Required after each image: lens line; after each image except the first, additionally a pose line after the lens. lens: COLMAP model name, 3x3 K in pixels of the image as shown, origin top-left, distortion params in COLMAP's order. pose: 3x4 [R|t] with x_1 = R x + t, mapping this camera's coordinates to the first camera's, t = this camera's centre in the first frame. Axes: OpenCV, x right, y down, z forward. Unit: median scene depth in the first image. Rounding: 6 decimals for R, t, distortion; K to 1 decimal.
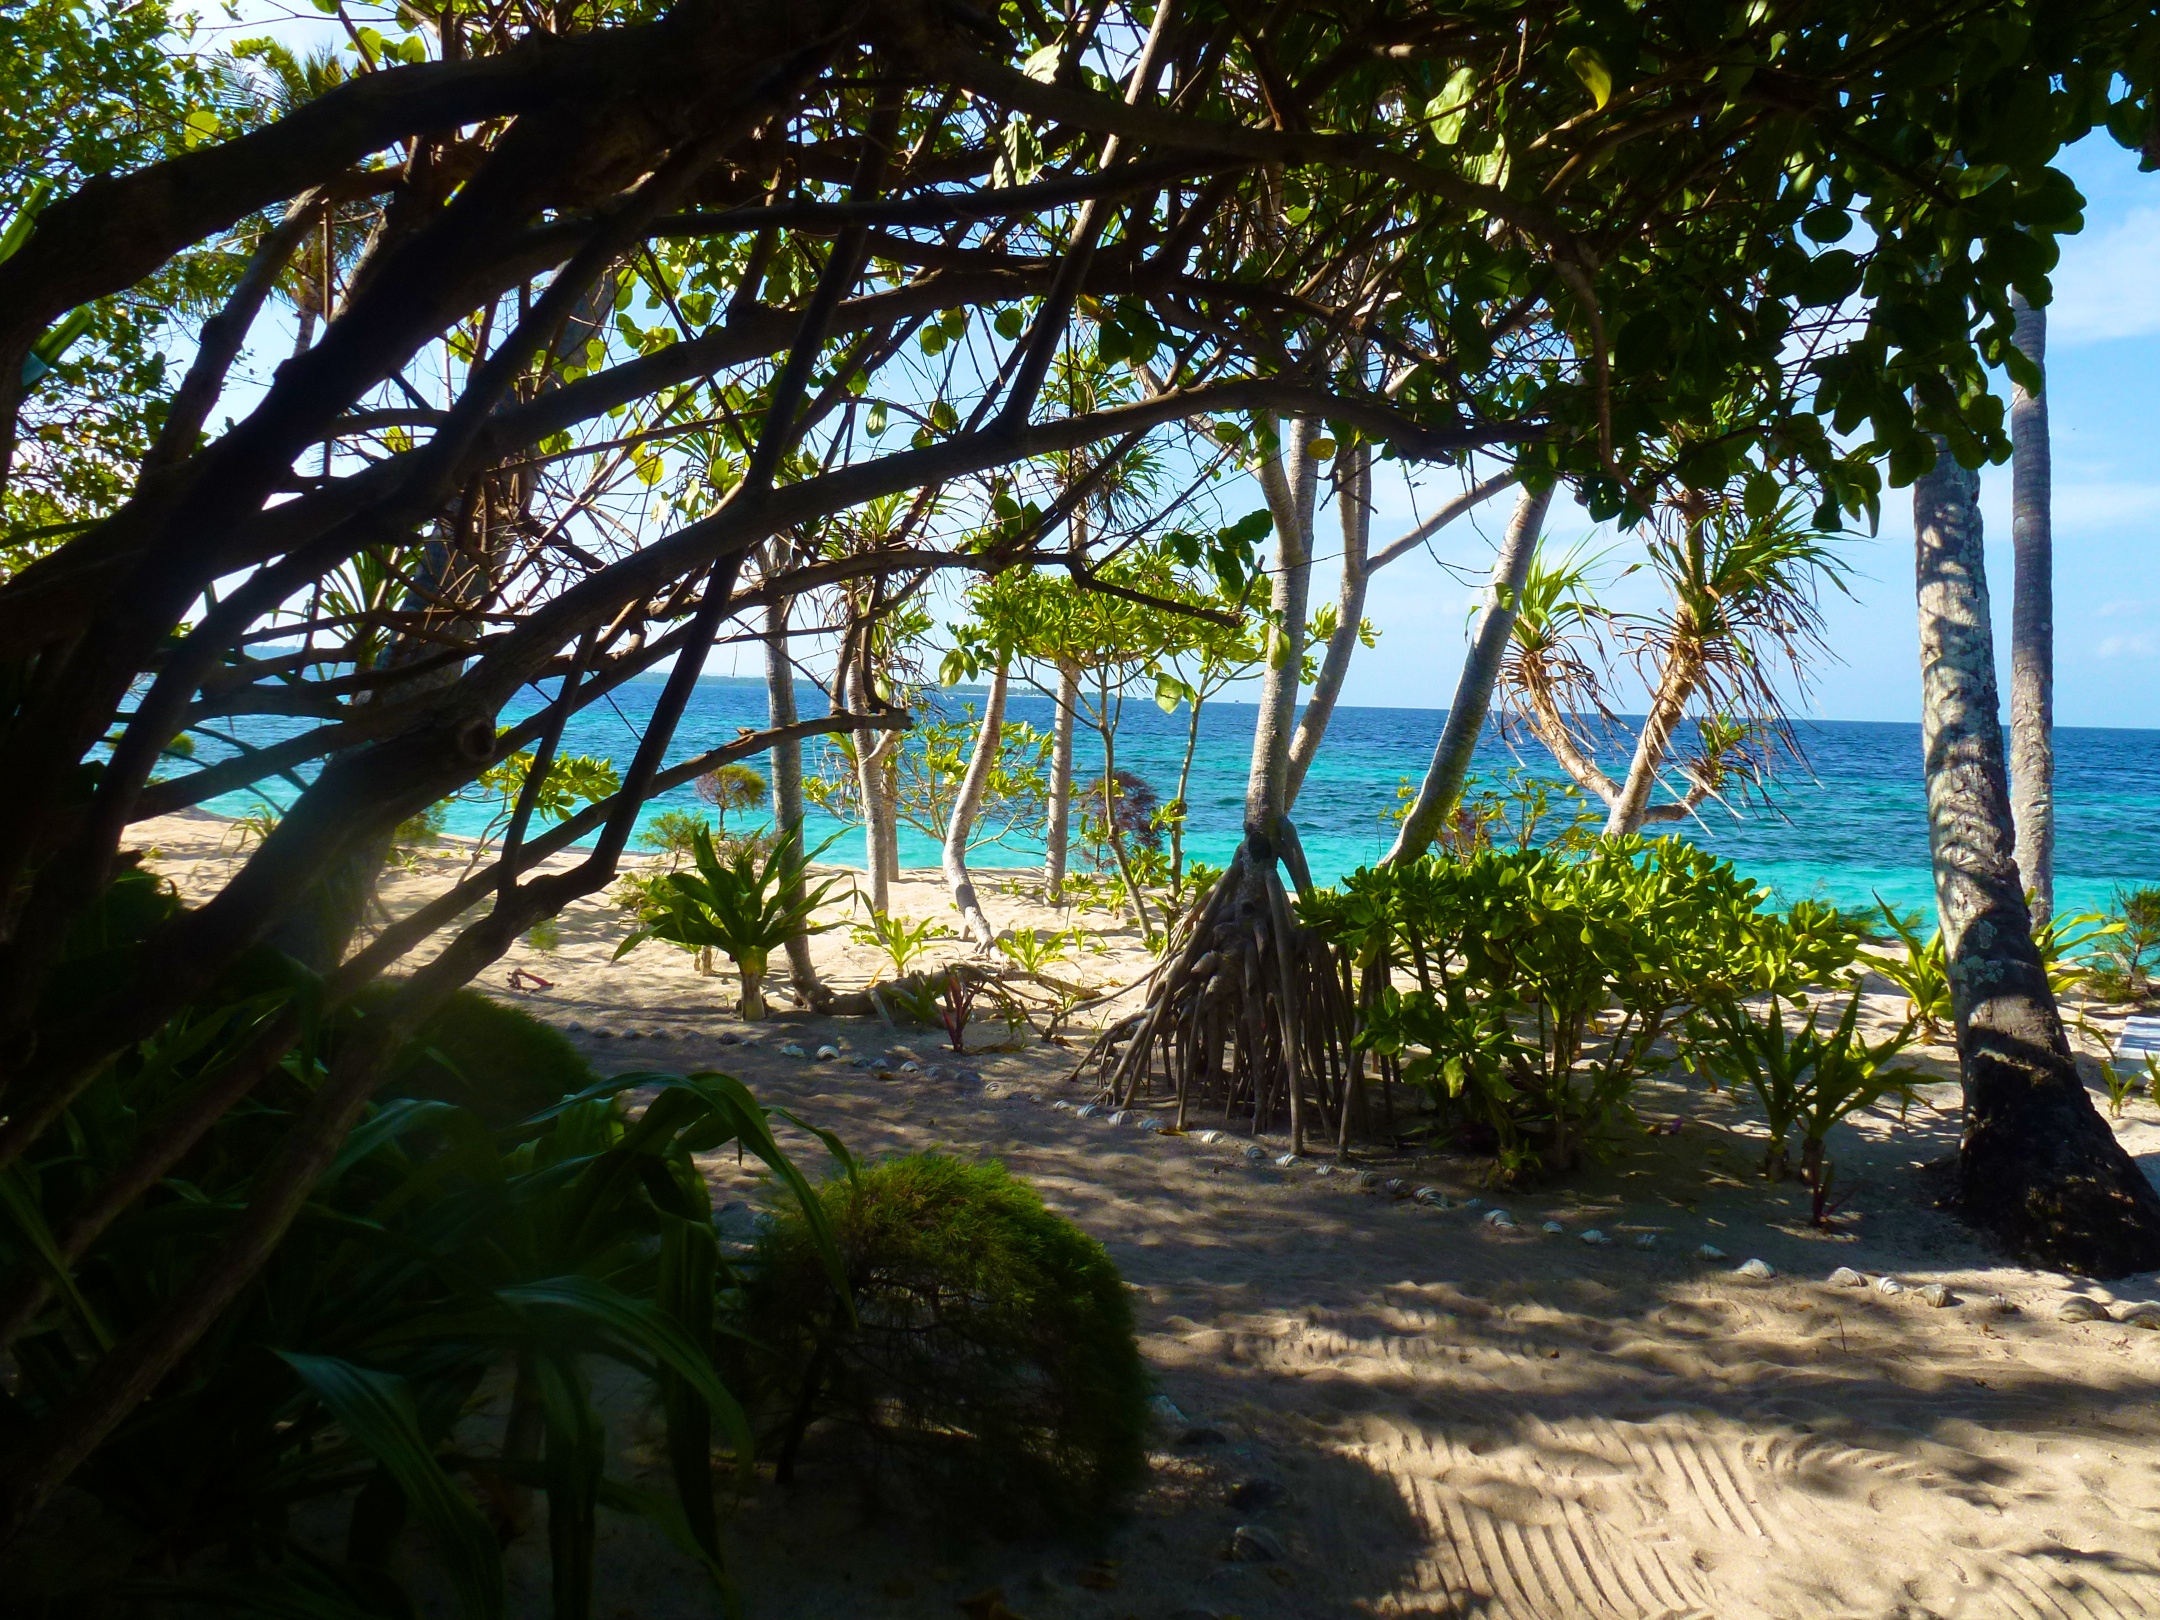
lens RADIAL K [[1562.3, 0, 1092.4], [0, 1562.3, 811.1], [0, 0, 1]] dist [-0.057177, 0.021863]
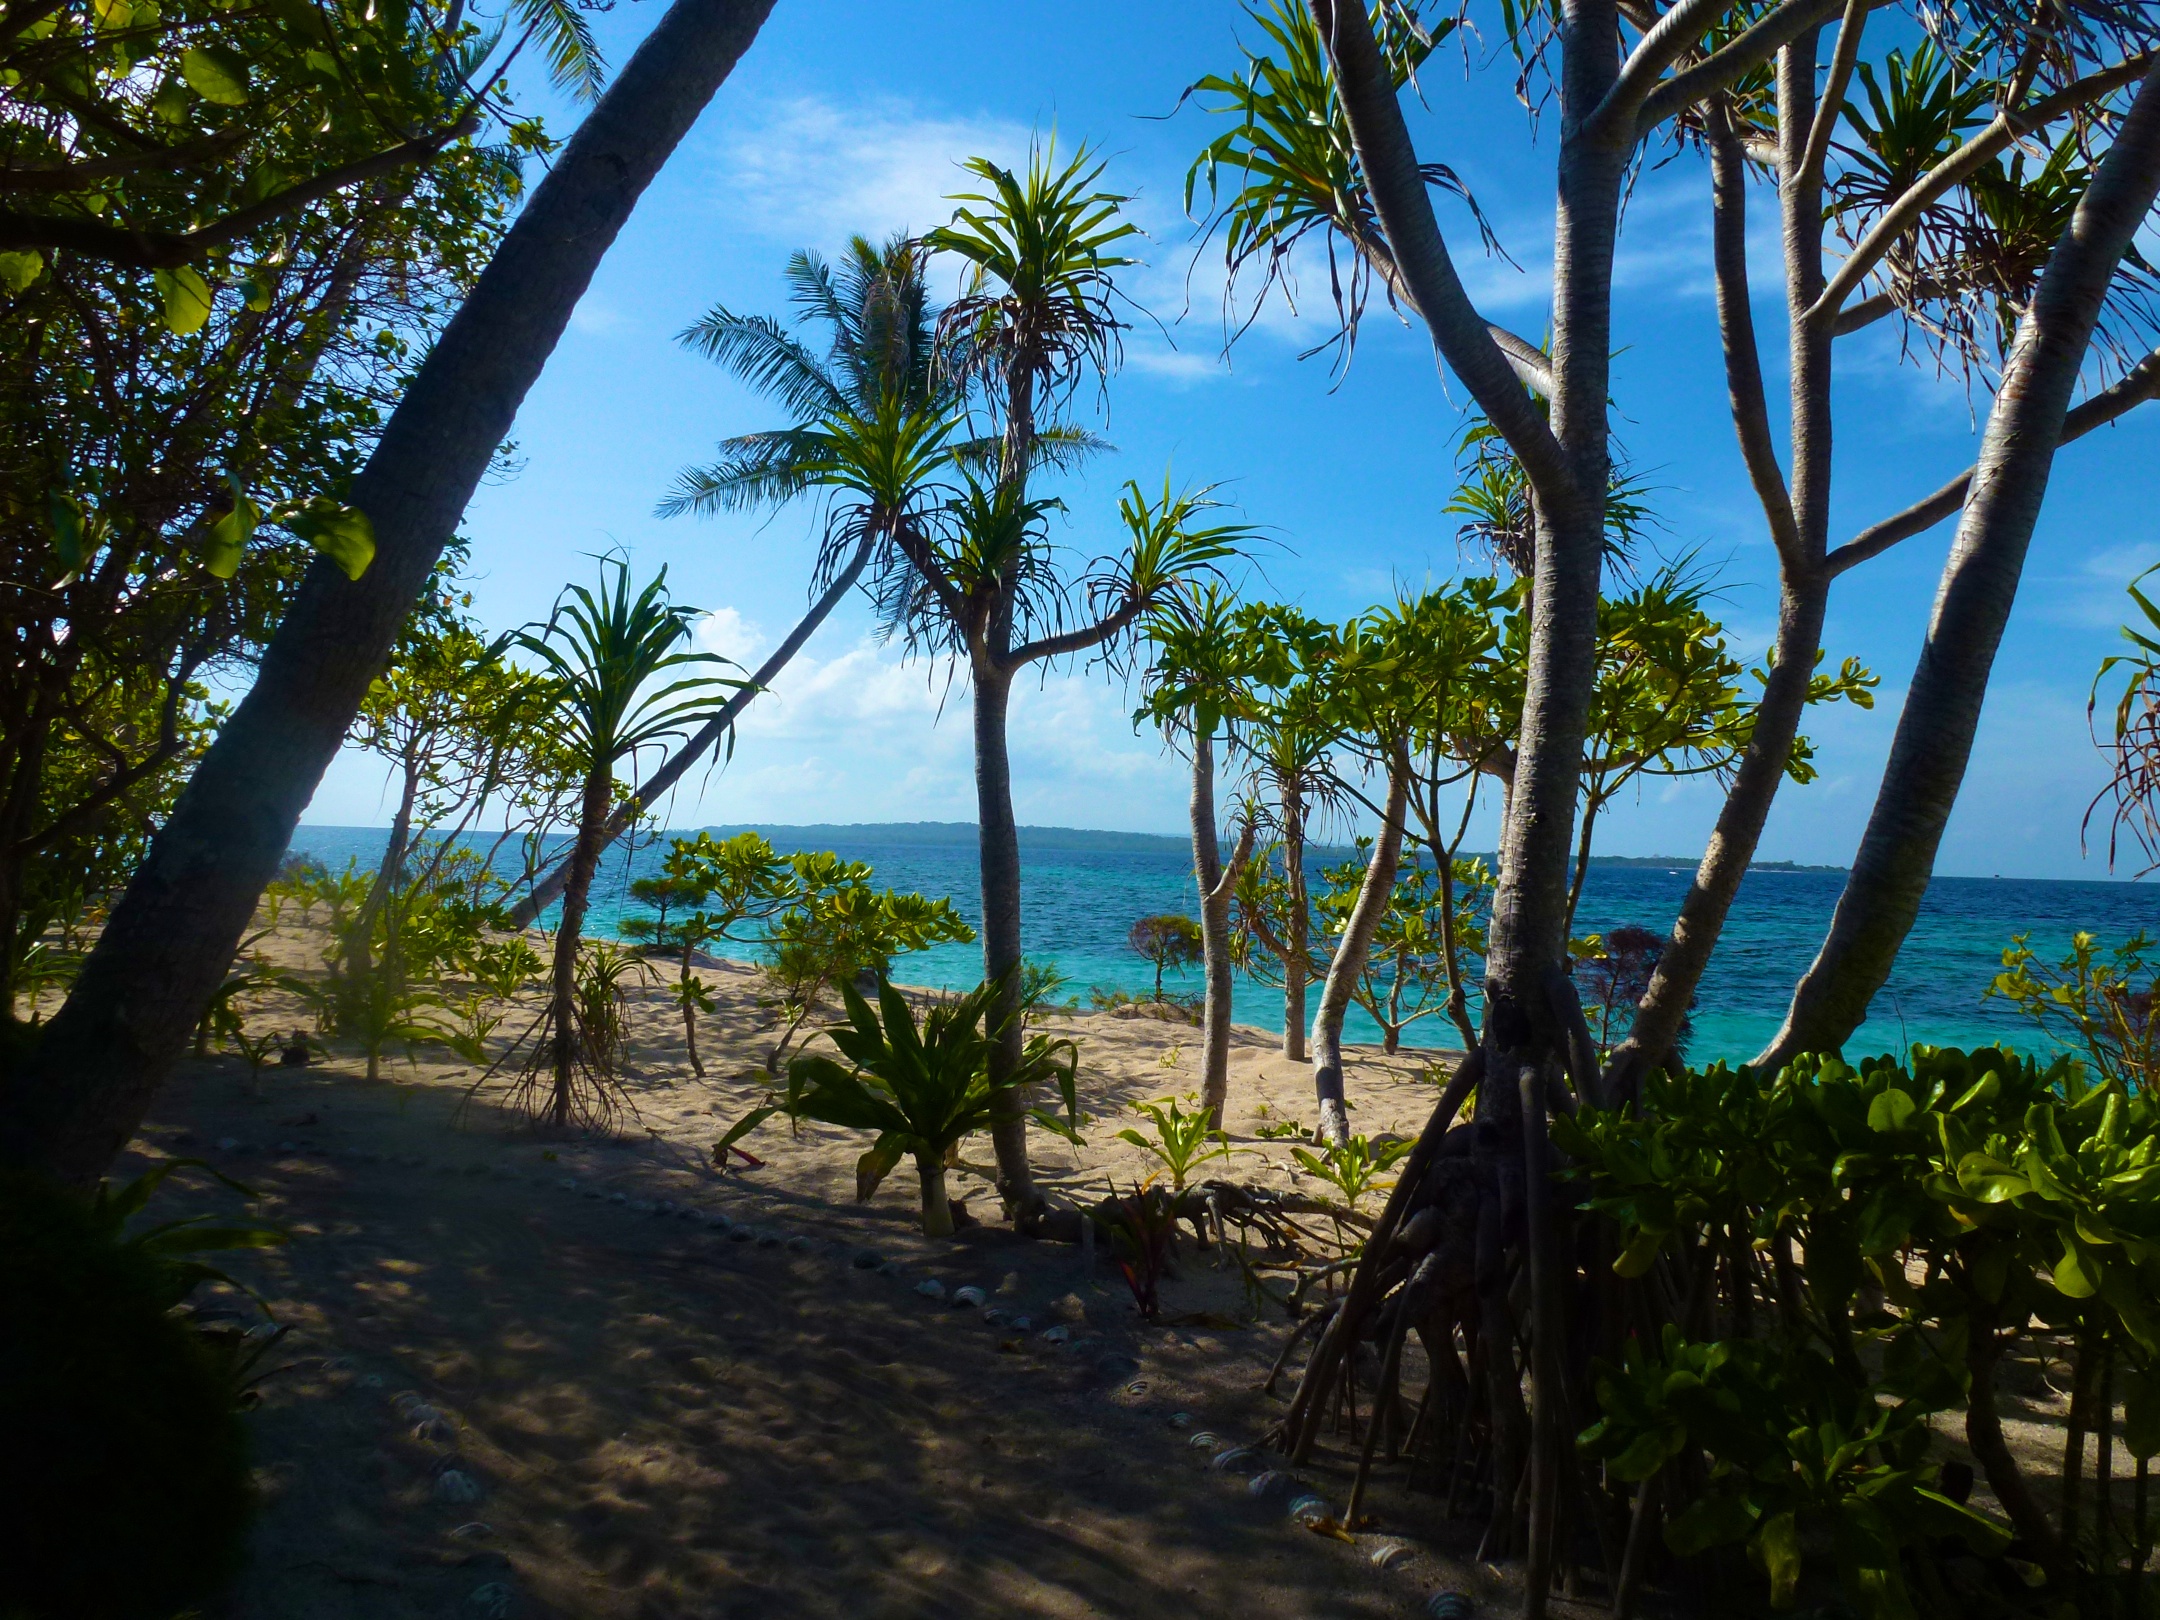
lens RADIAL K [[1562.3, 0, 1067.1], [0, 1562.3, 805.2], [0, 0, 1]] dist [-0.057177, 0.021863]
pose [[0.898910, -0.011256, -0.437988, 0.159827], [-0.040228, 0.993327, -0.108091, 0.009610], [0.436282, 0.114783, 0.892459, 0.329556]]
